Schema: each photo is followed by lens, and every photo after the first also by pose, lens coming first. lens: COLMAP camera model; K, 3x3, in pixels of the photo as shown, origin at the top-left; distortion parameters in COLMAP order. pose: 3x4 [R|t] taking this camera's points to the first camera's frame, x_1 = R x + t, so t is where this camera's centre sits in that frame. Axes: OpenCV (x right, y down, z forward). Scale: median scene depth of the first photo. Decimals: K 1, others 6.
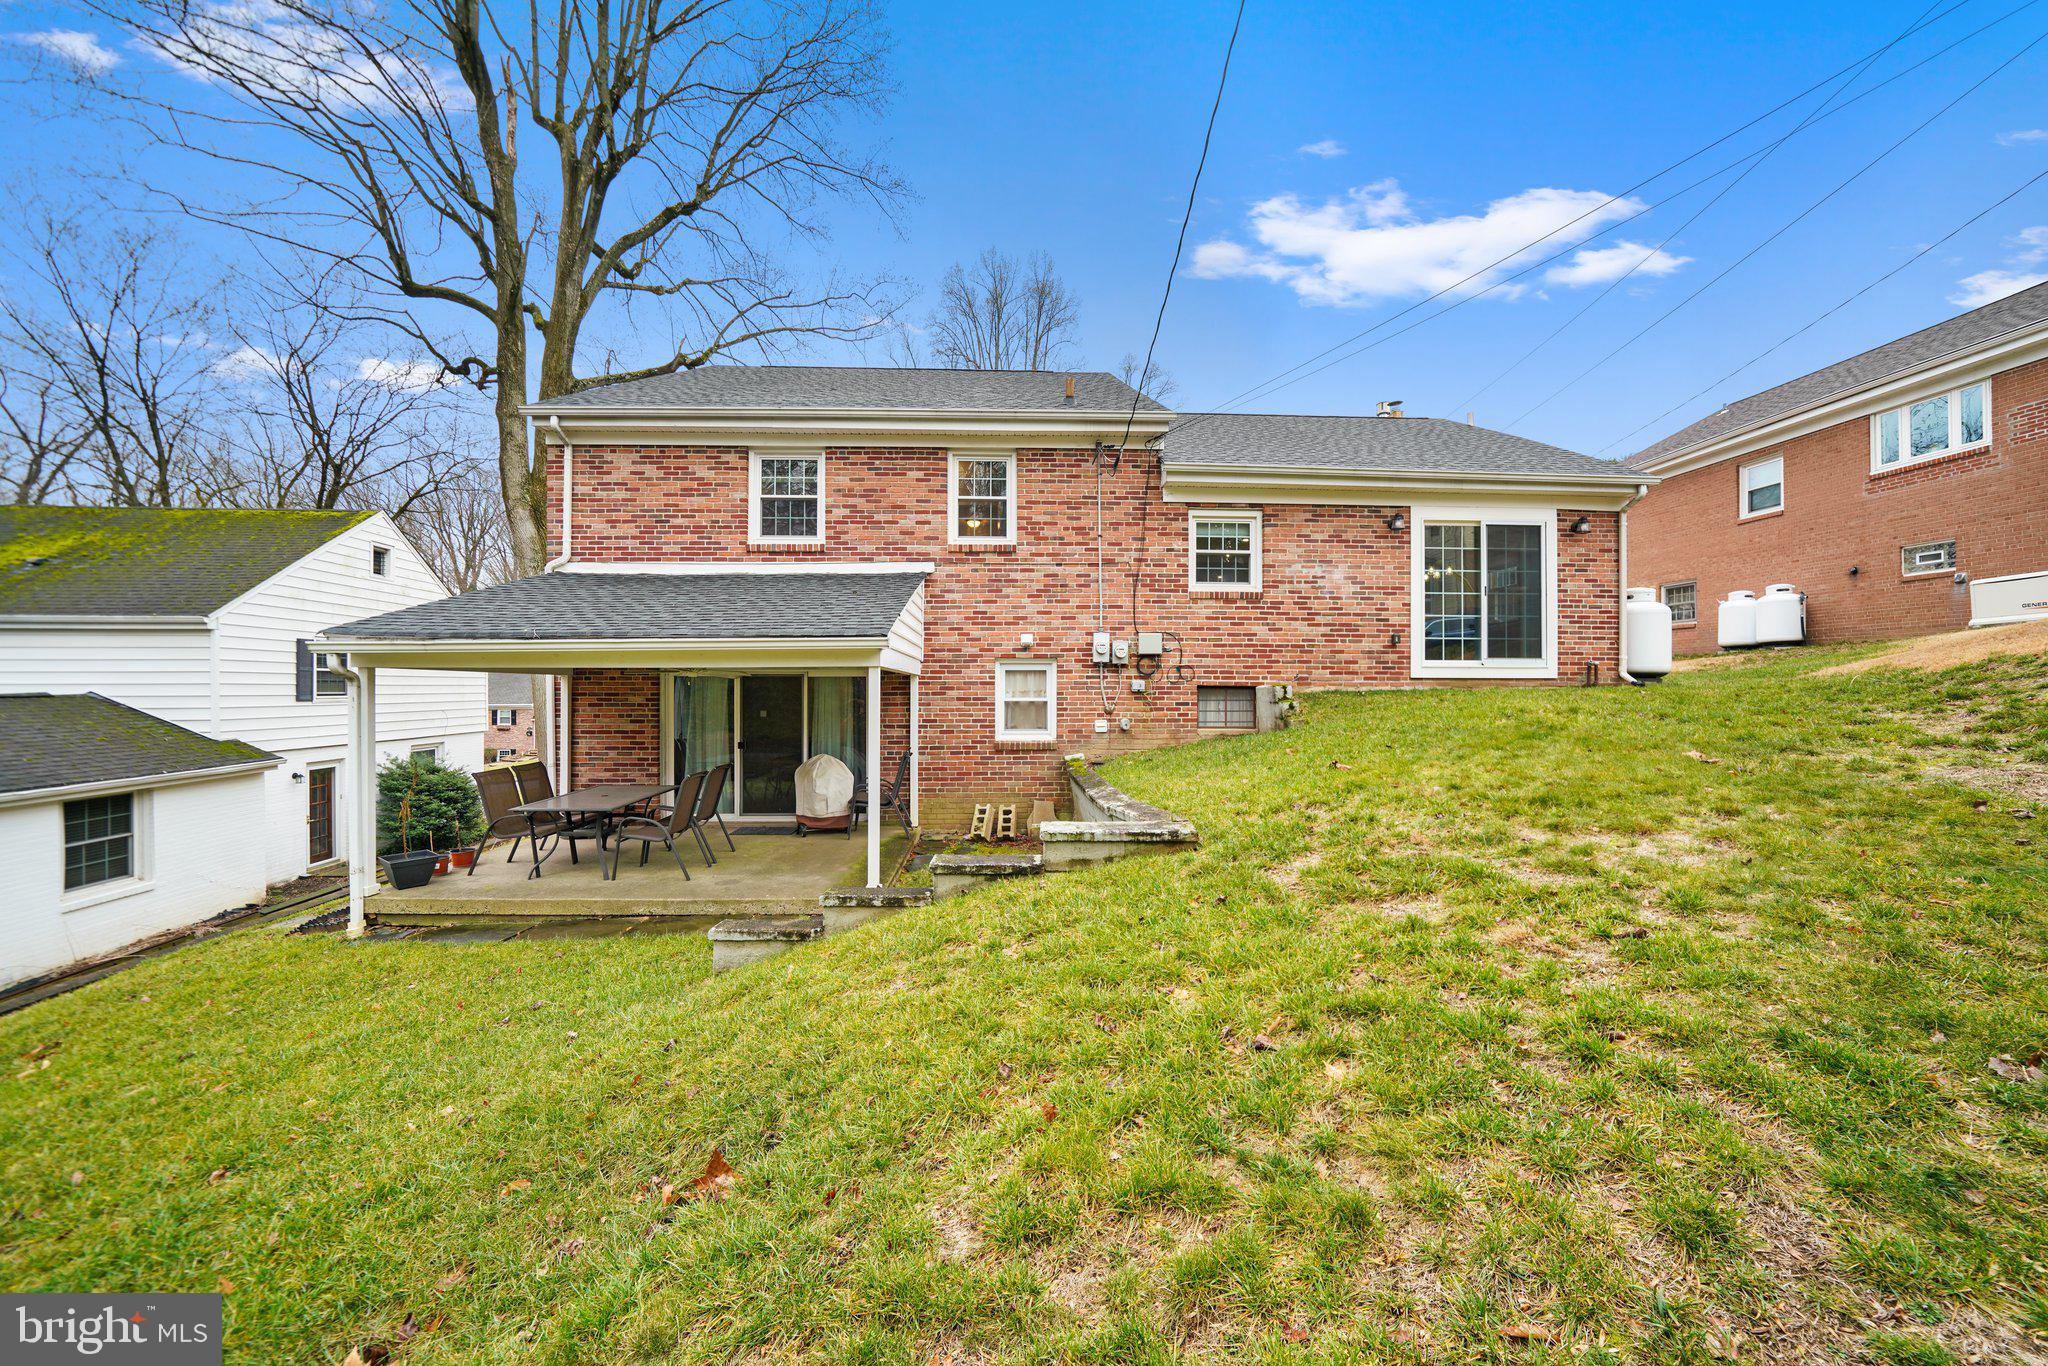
lens RADIAL K [[706.7, 0, 1027.2], [0, 706.7, 701.5], [0, 0, 1]] dist [-0.018580, 0.000461]
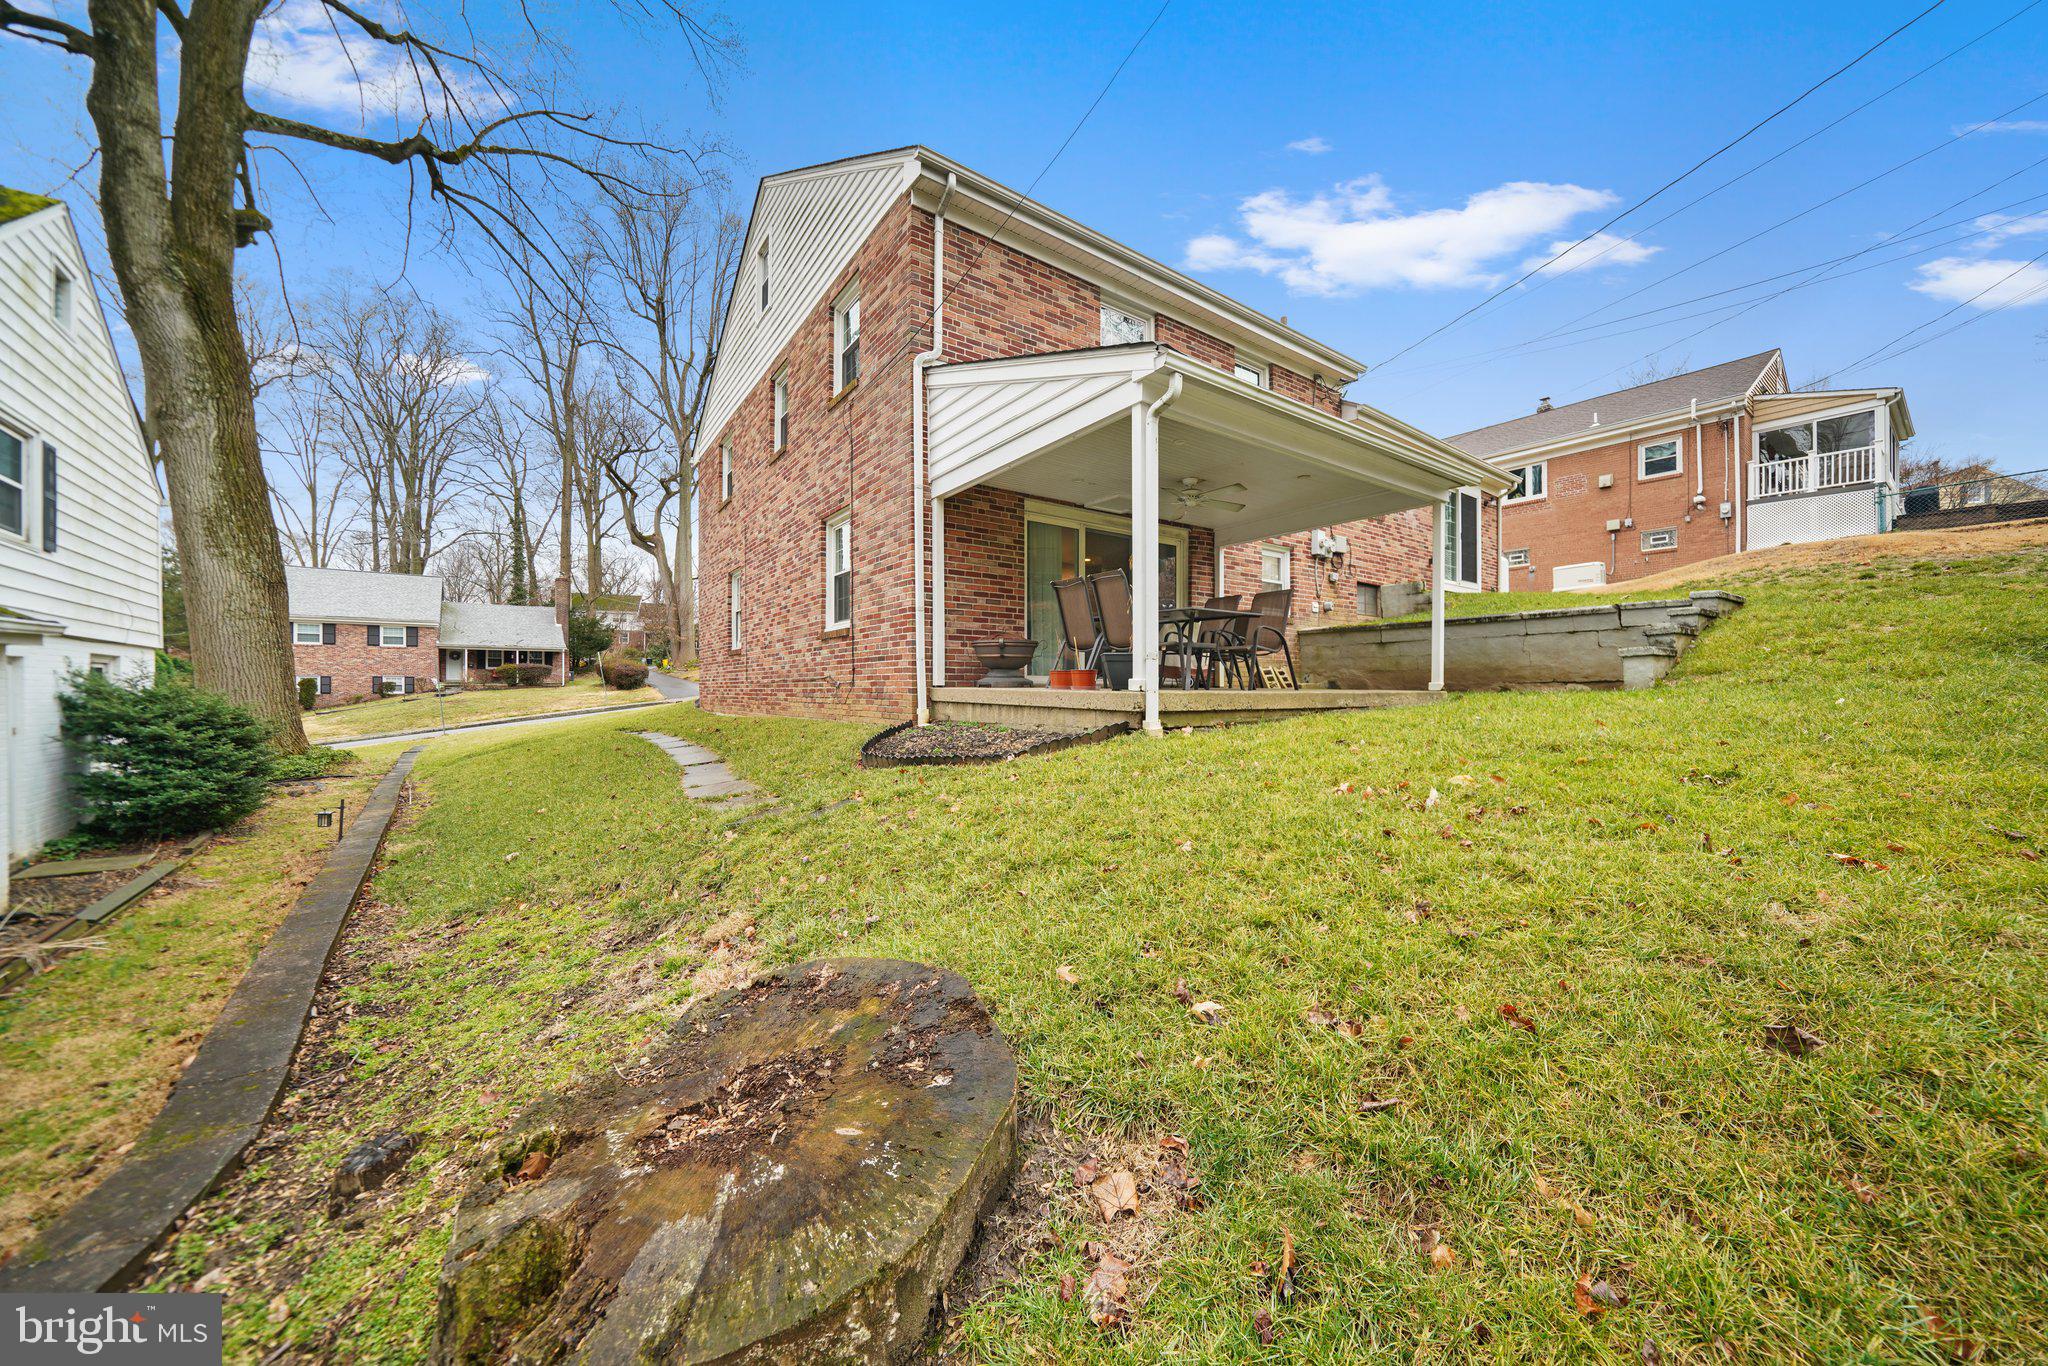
lens RADIAL K [[706.7, 0, 1027.2], [0, 706.7, 701.5], [0, 0, 1]] dist [-0.018580, 0.000461]
pose [[0.834374, -0.011839, 0.551071, -0.999562], [0.011244, 0.999927, 0.004458, 0.189257], [-0.551083, 0.002477, 0.834446, 0.259933]]
